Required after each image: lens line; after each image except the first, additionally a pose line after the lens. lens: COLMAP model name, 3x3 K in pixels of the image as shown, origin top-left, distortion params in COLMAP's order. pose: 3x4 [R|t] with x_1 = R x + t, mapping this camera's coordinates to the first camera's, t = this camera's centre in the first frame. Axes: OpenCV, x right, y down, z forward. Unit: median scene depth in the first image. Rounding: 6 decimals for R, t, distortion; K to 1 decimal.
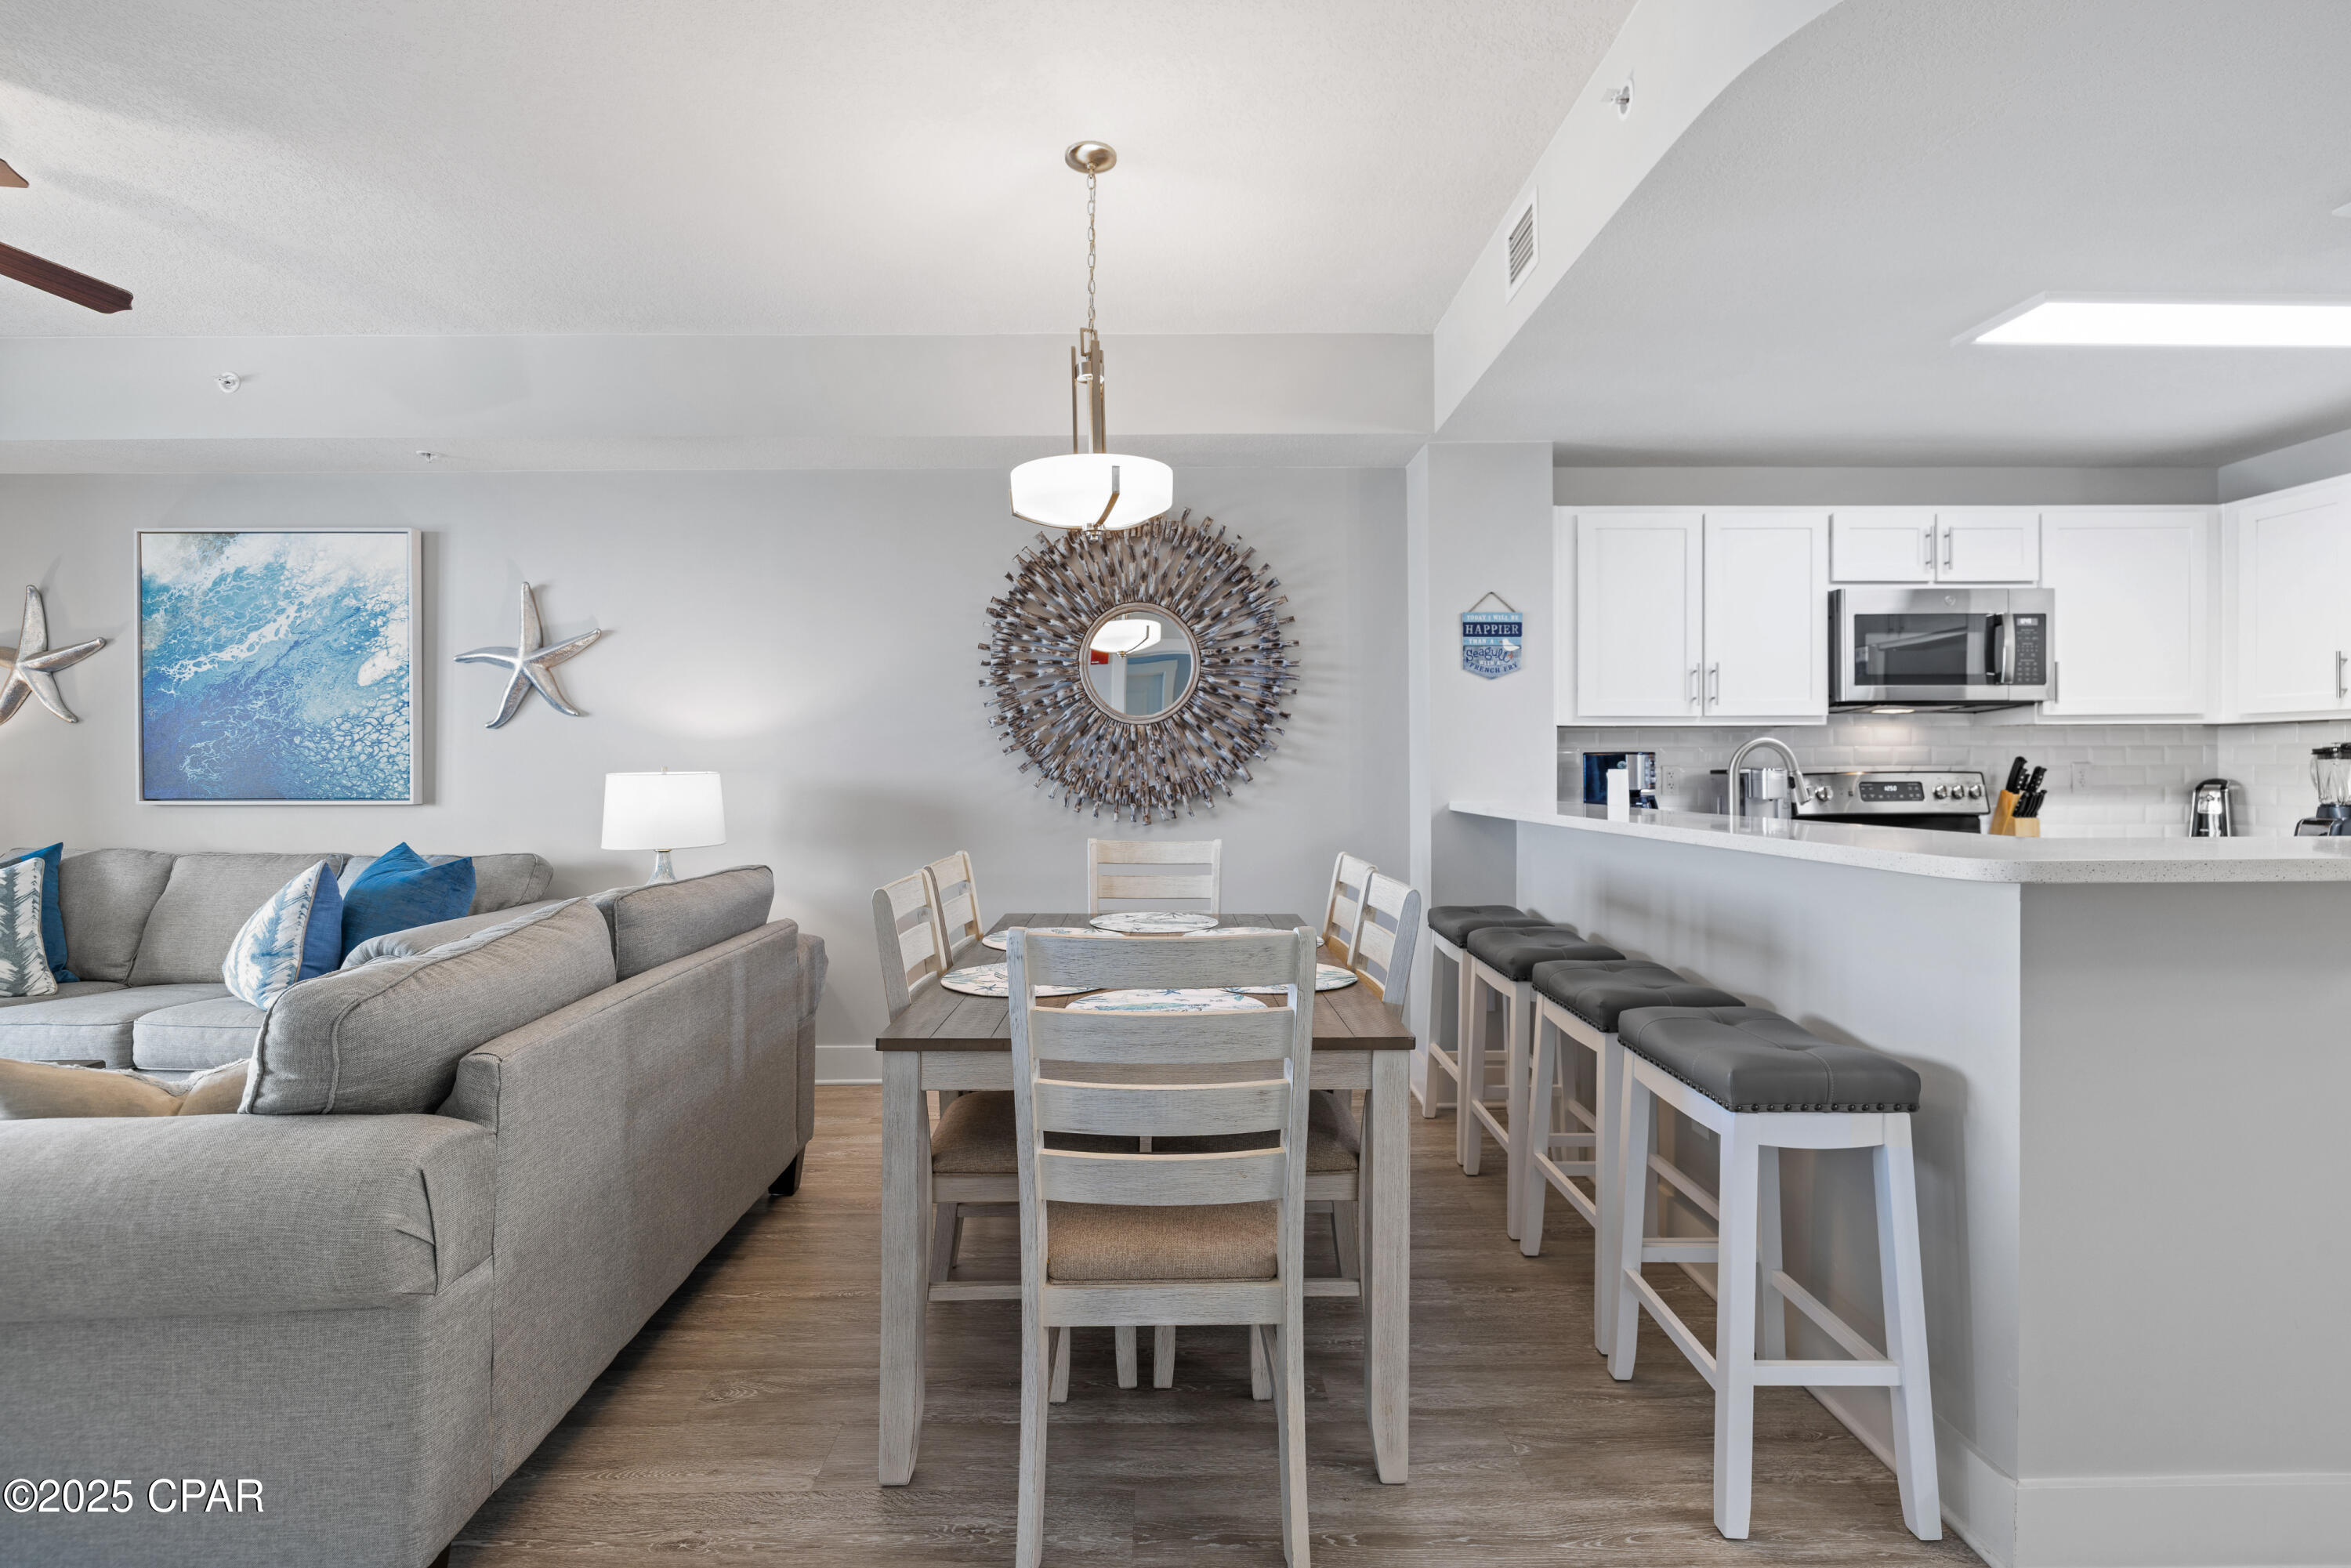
lens RADIAL K [[1050.1, 0, 1169.7], [0, 1050.1, 769.7], [0, 0, 1]] dist [-0.005007, 0.000537]
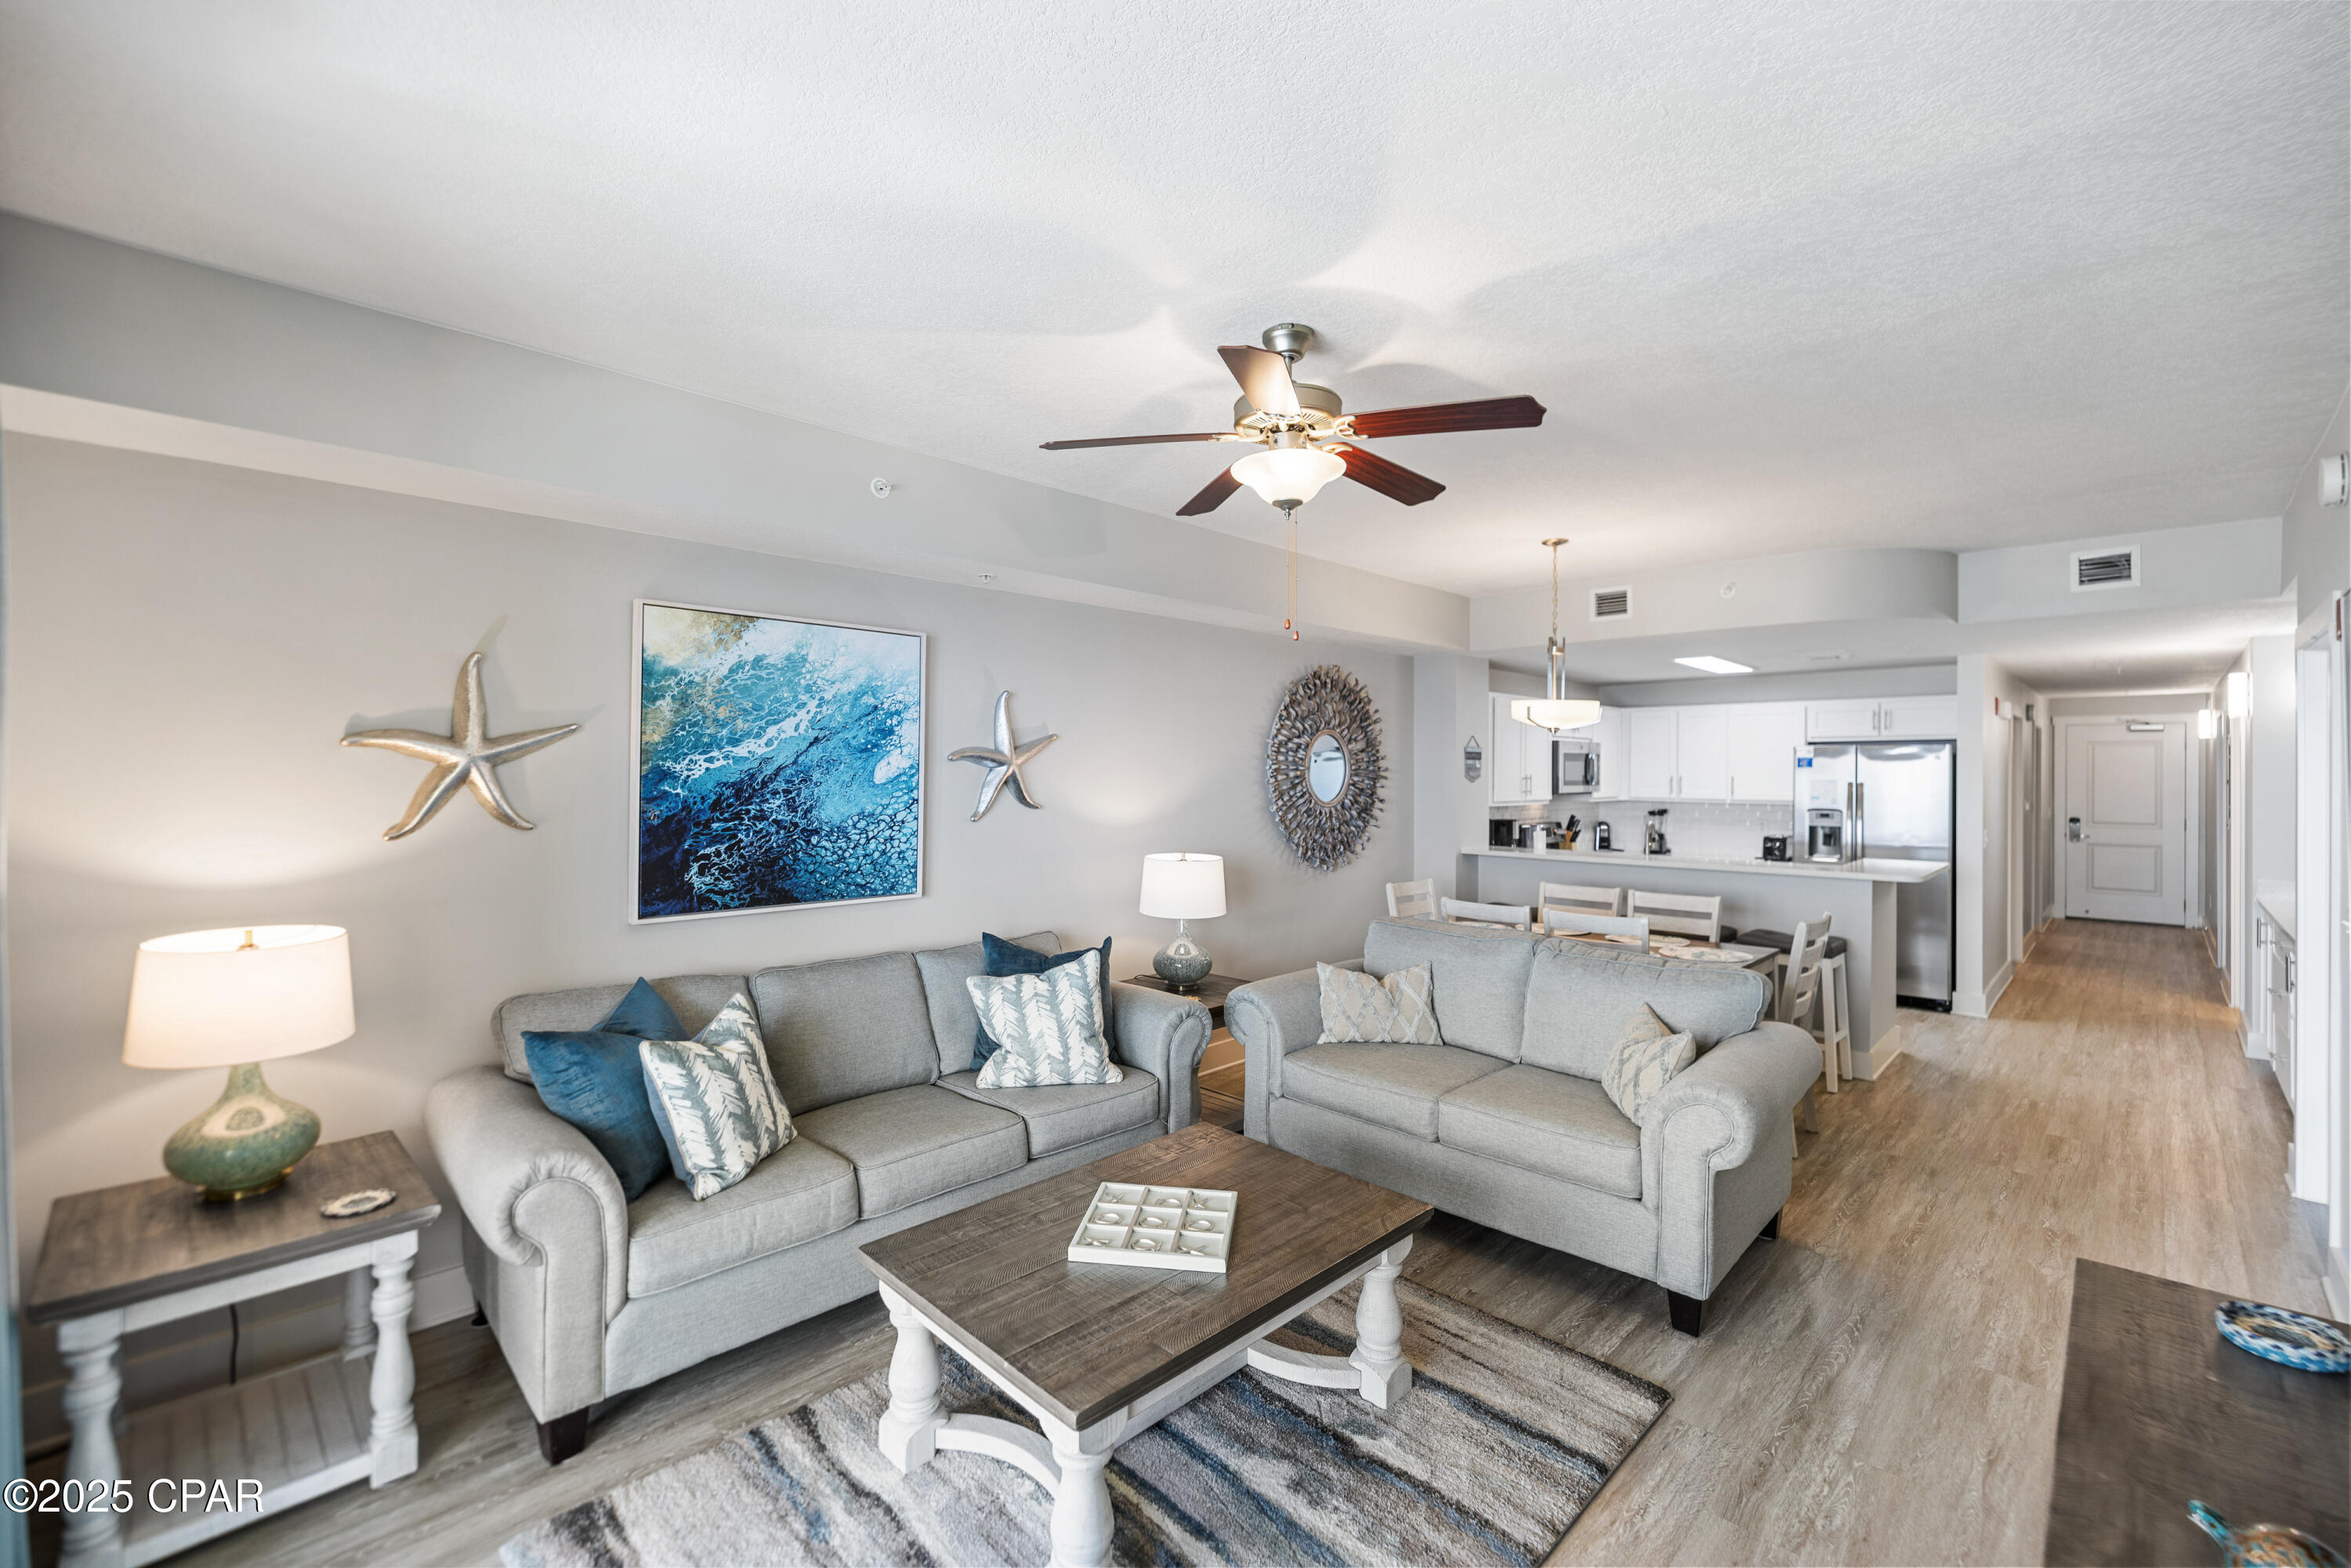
lens RADIAL K [[988.9, 0, 1165.1], [0, 988.9, 777.3], [0, 0, 1]] dist [-0.002202, -0.001075]
pose [[0.709573, 0.003252, 0.704624, -1.305363], [-0.004106, 0.999991, -0.000480, -0.091220], [-0.704620, -0.002553, 0.709580, 0.136772]]
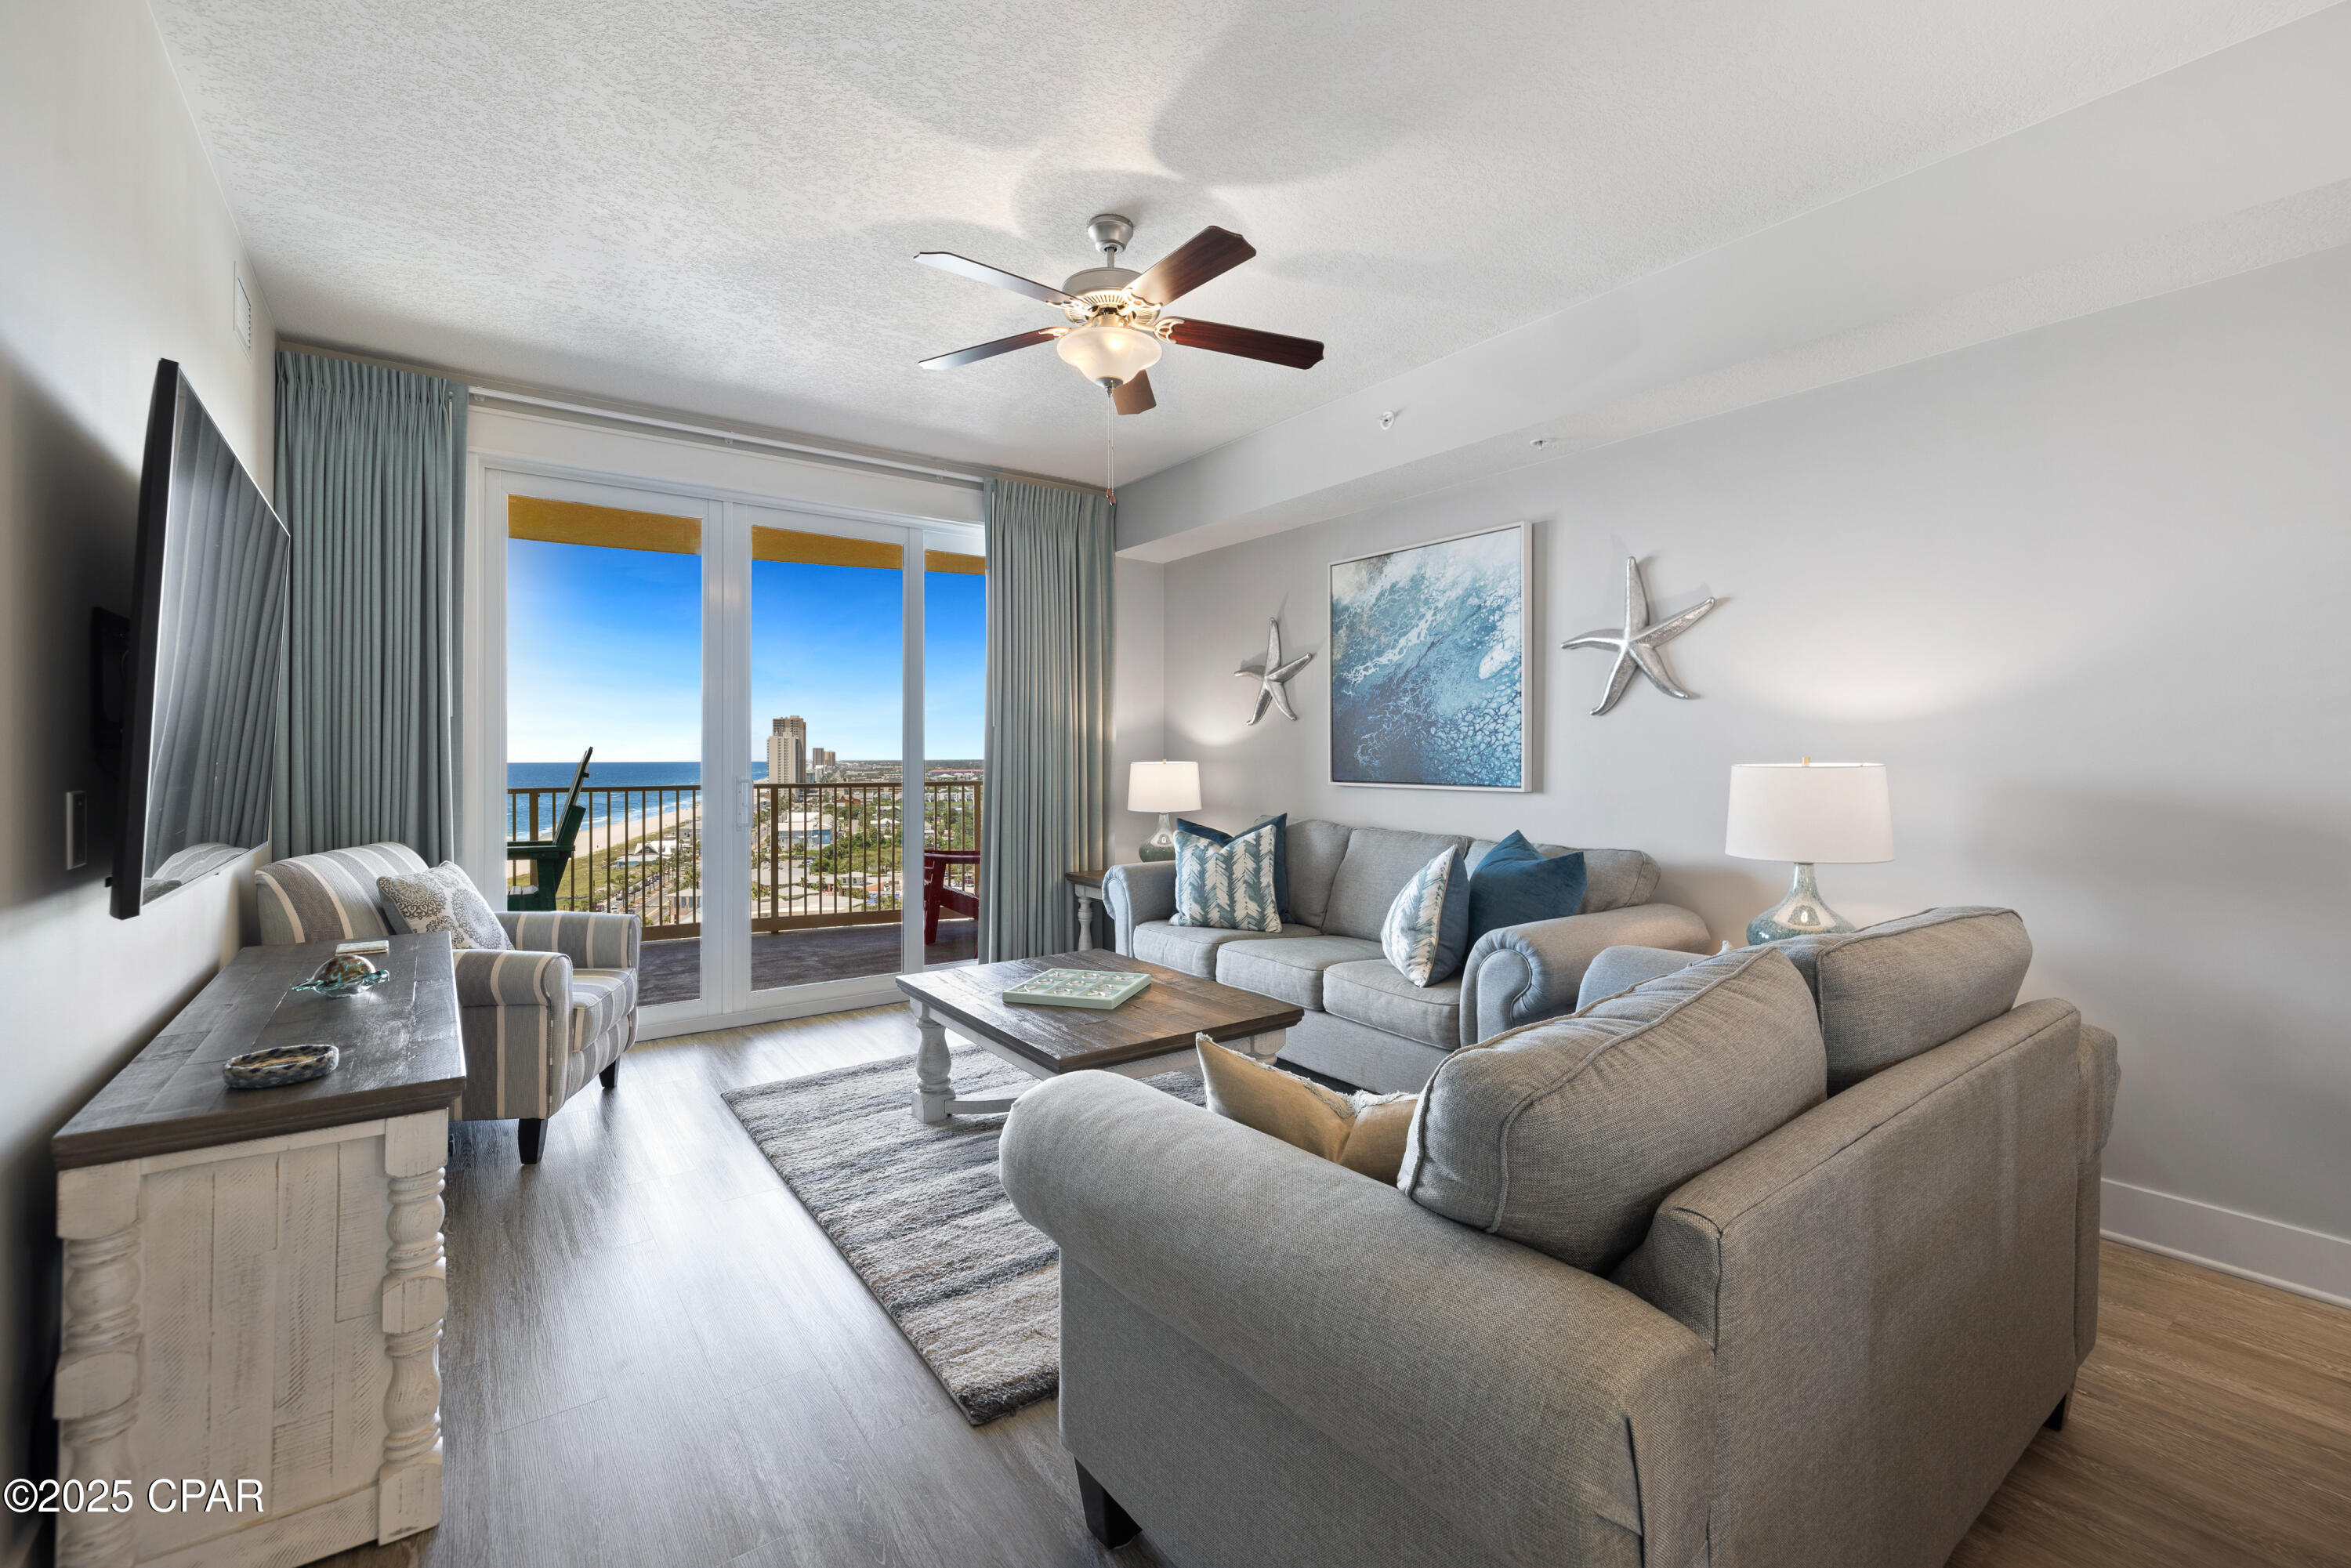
lens RADIAL K [[988.9, 0, 1166.9], [0, 988.9, 762.9], [0, 0, 1]] dist [-0.002202, -0.001075]
pose [[0.583190, 0.009895, -0.812276, -0.149524], [-0.002483, 0.999943, 0.010399, -0.004685], [0.812332, -0.004048, 0.583181, 0.162590]]
